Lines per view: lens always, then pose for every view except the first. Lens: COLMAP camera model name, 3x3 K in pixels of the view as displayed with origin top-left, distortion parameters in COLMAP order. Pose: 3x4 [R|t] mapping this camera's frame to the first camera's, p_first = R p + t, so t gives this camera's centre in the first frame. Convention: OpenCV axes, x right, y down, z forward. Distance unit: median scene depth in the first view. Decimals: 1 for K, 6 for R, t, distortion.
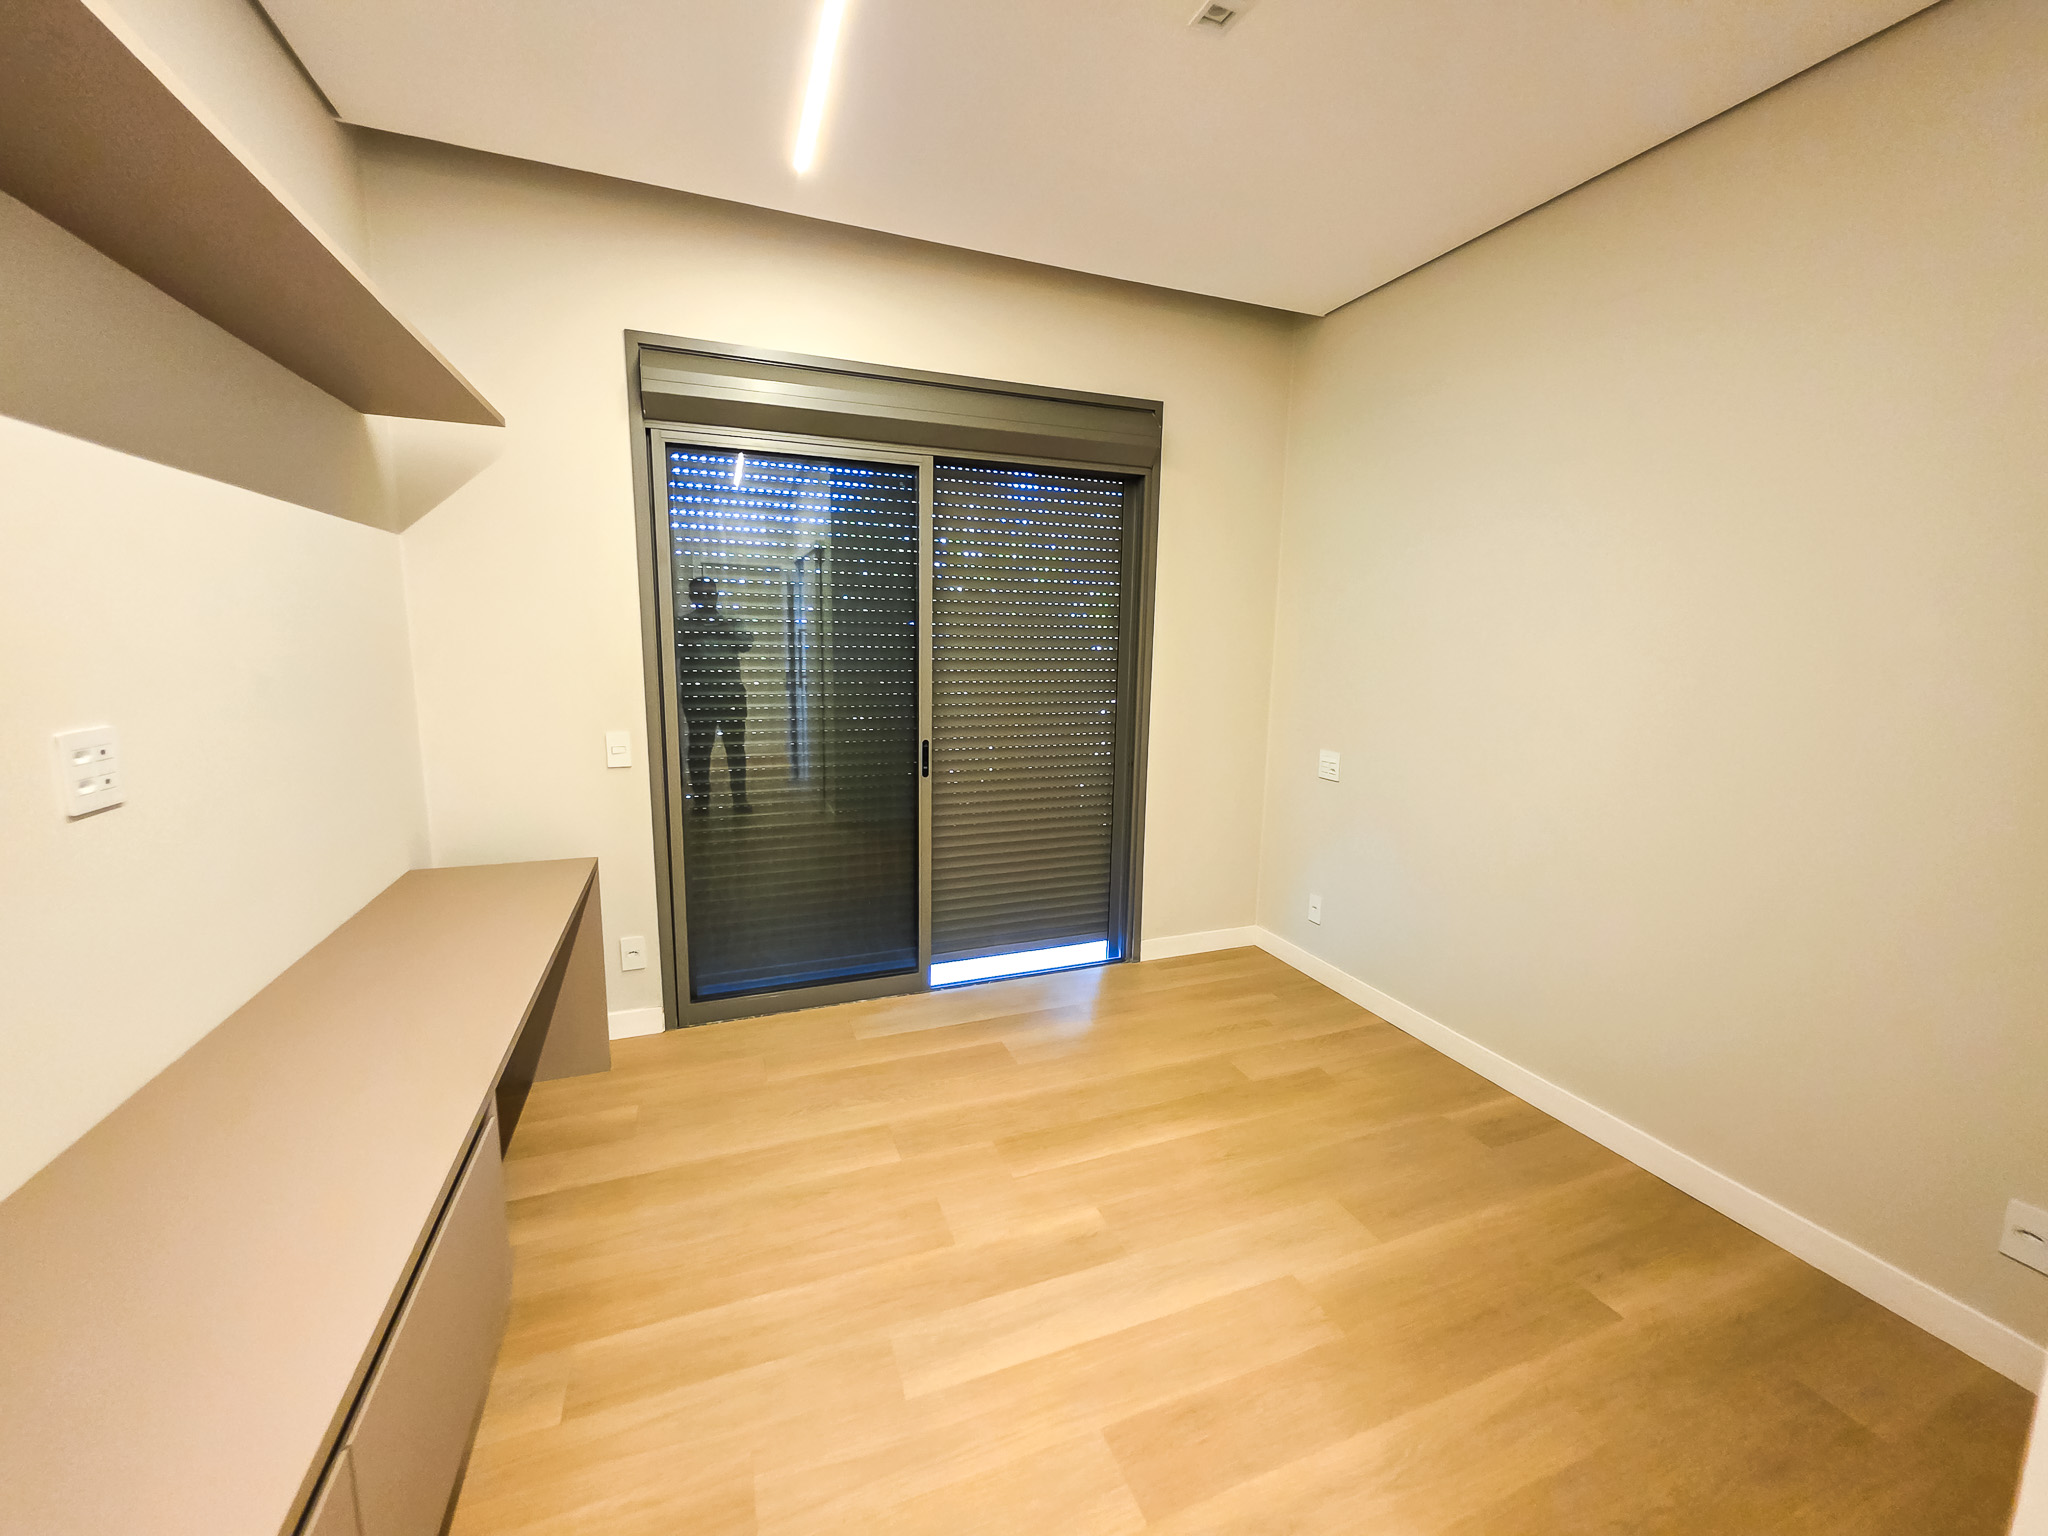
lens RADIAL K [[817.9, 0, 1030.0], [0, 817.9, 762.6], [0, 0, 1]] dist [0.006039, 0.000467]
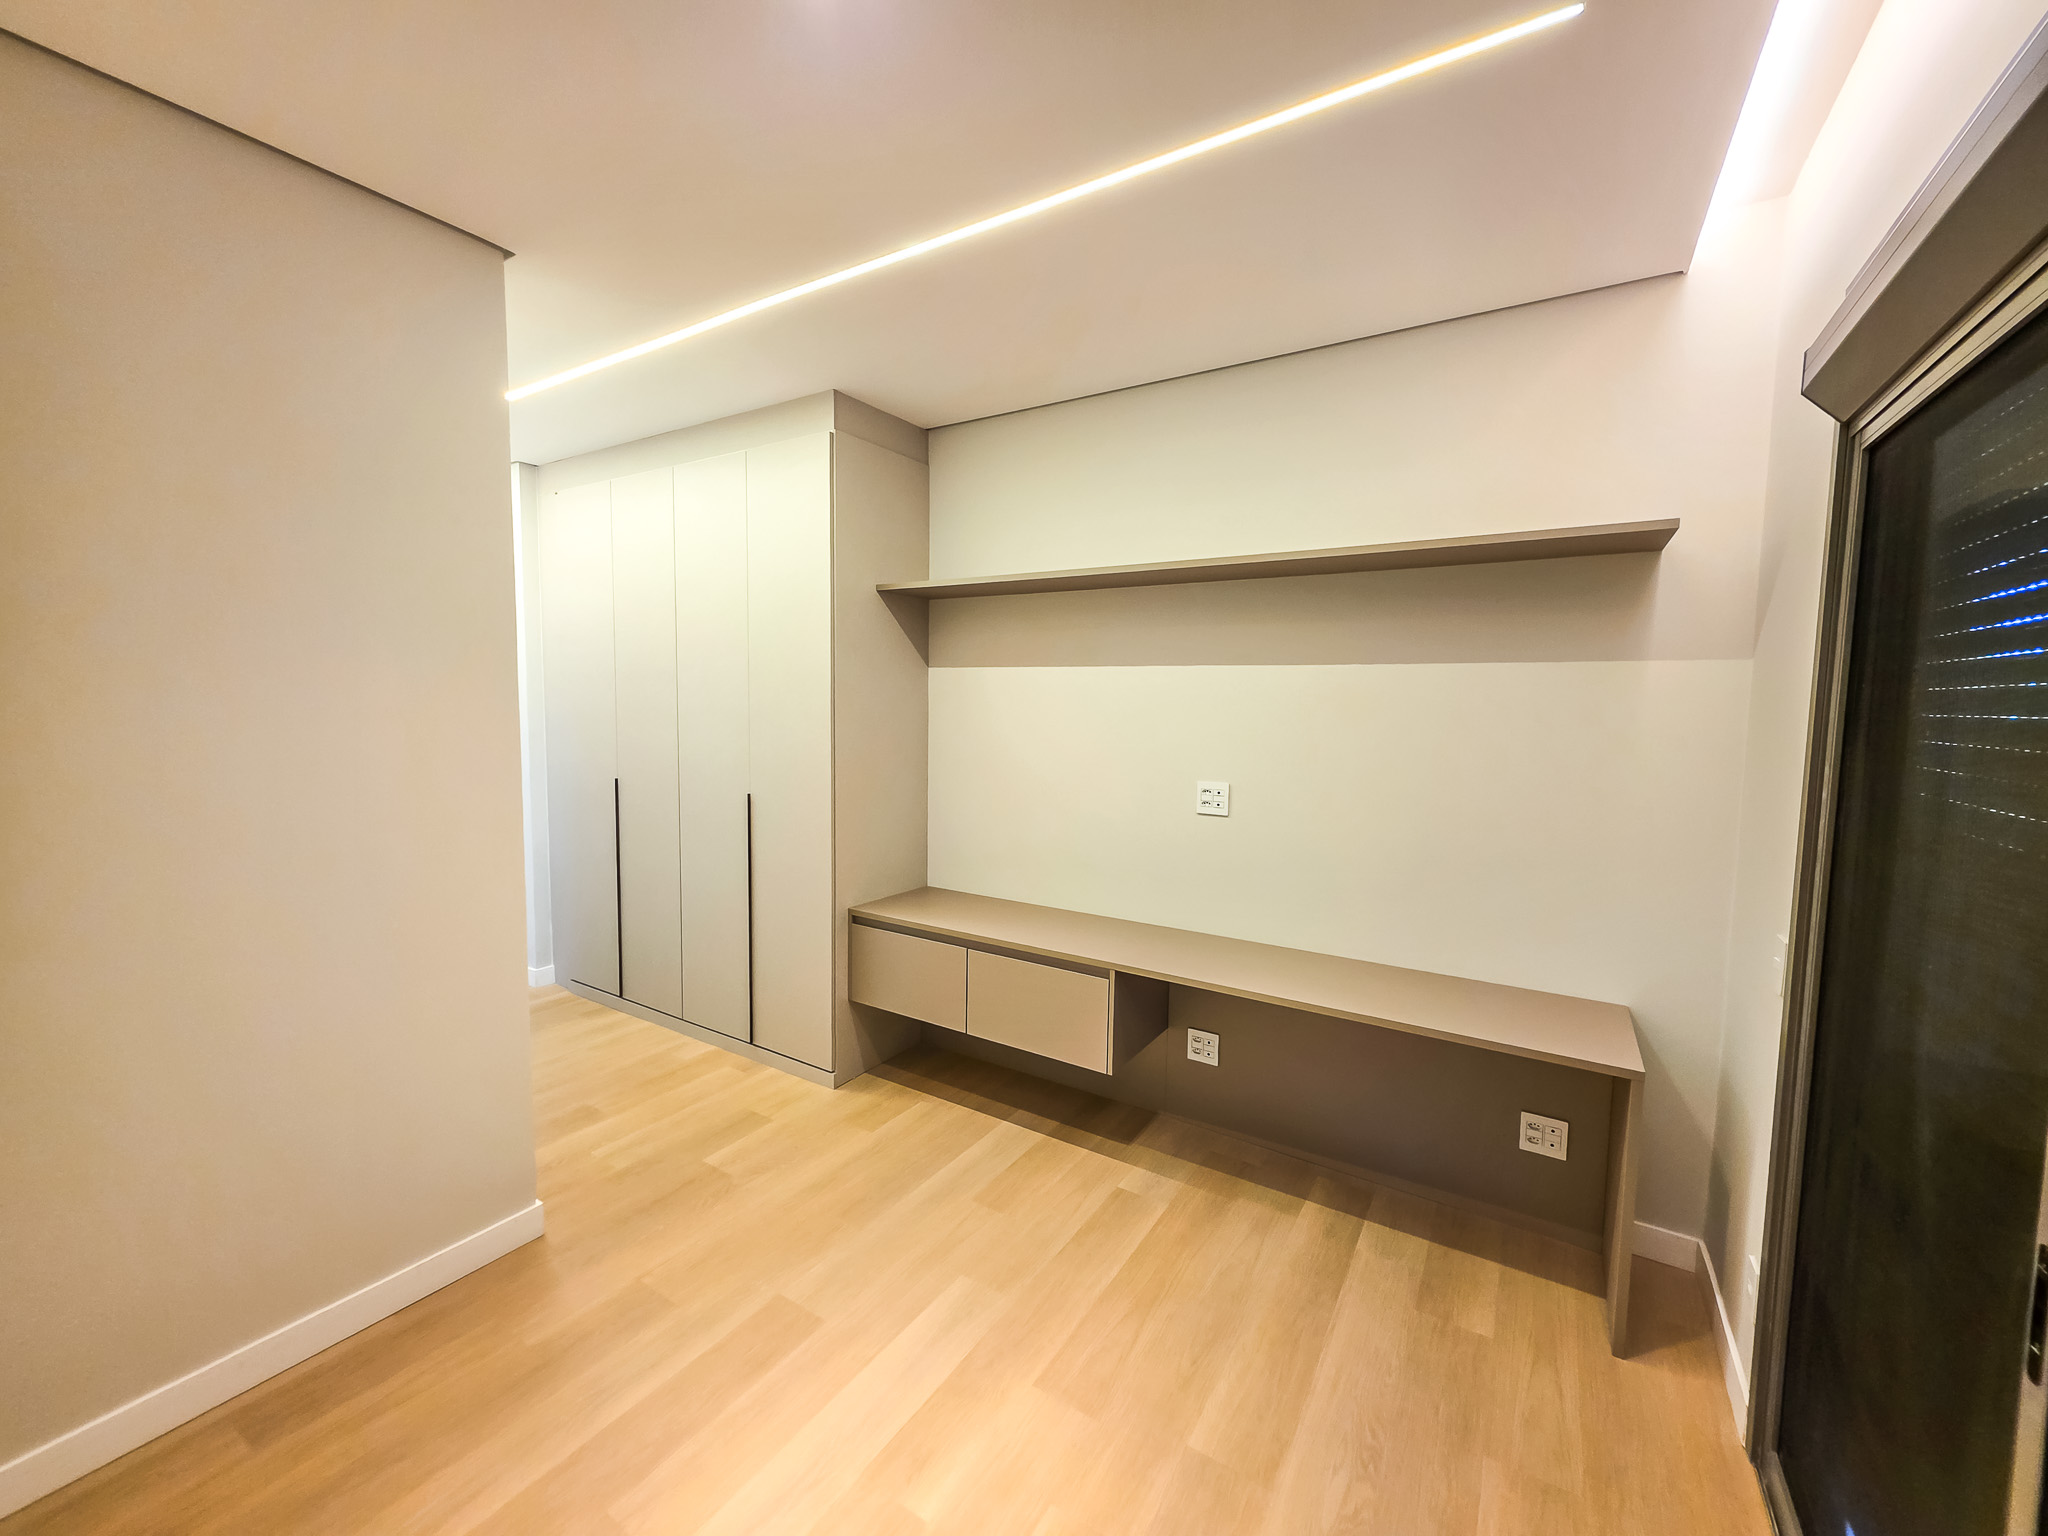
lens RADIAL K [[817.9, 0, 1030.0], [0, 817.9, 762.6], [0, 0, 1]] dist [0.006039, 0.000467]
pose [[-0.804441, 0.015714, -0.593824, 0.361187], [-0.120449, 0.974570, 0.188959, -0.234749], [0.581693, 0.223532, -0.782091, 1.213087]]
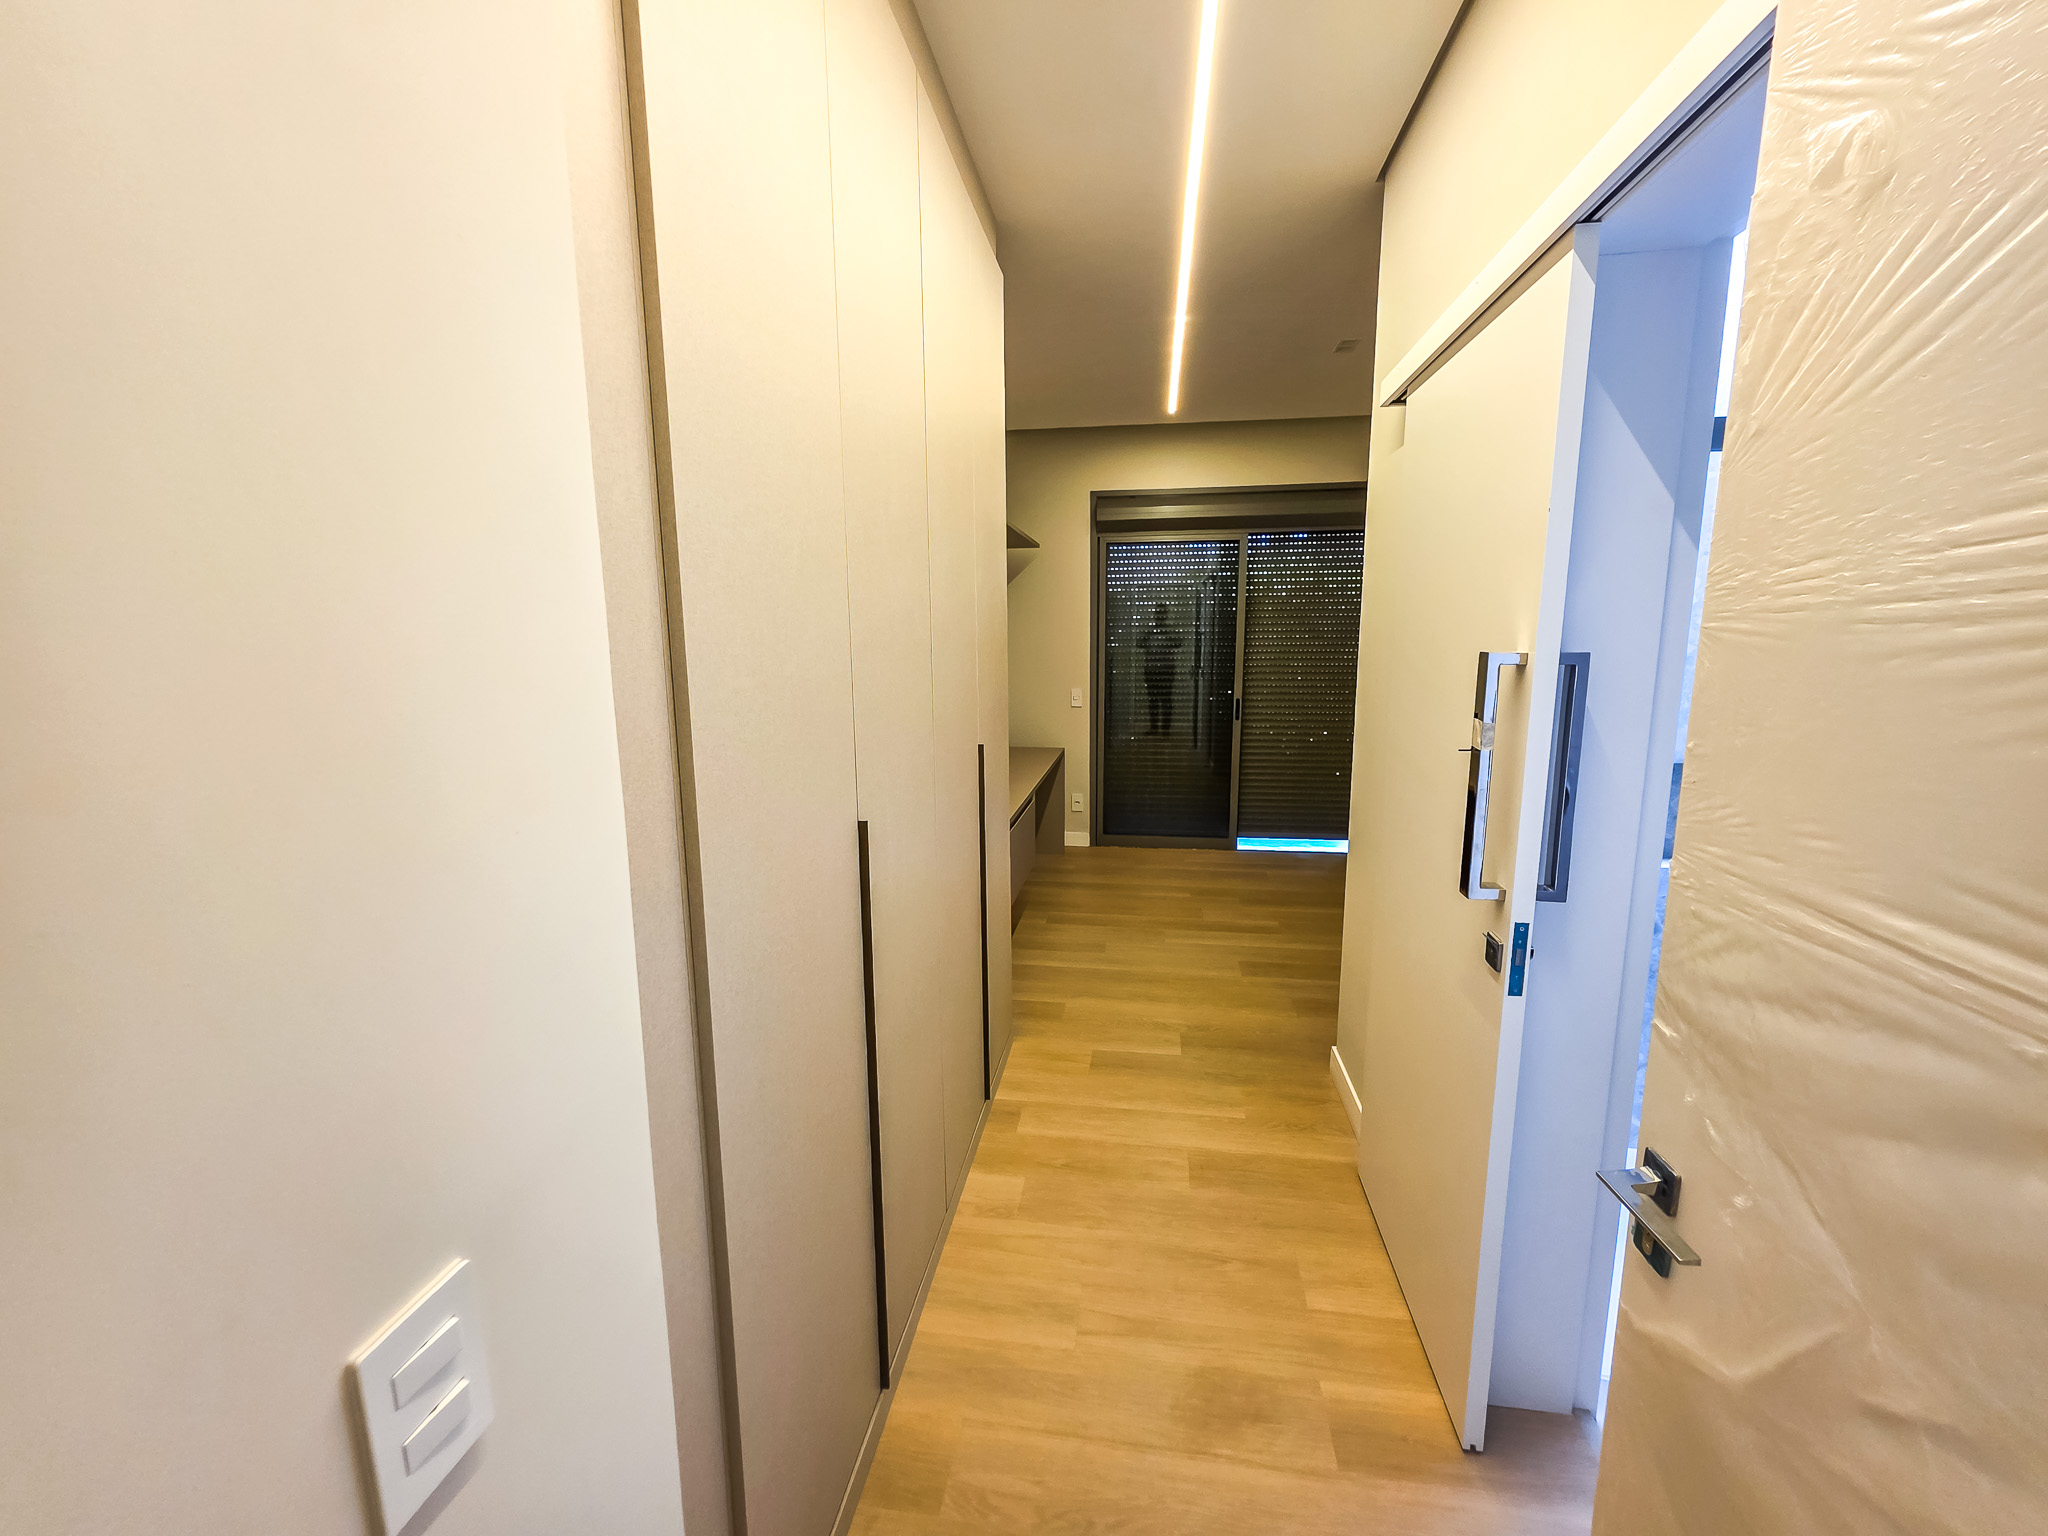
lens RADIAL K [[817.9, 0, 1030.0], [0, 817.9, 762.6], [0, 0, 1]] dist [0.006039, 0.000467]
pose [[0.866034, 0.050989, -0.497379, 0.430508], [-0.052296, 0.998568, 0.011311, 0.133751], [0.497243, 0.016215, 0.867459, -0.845587]]
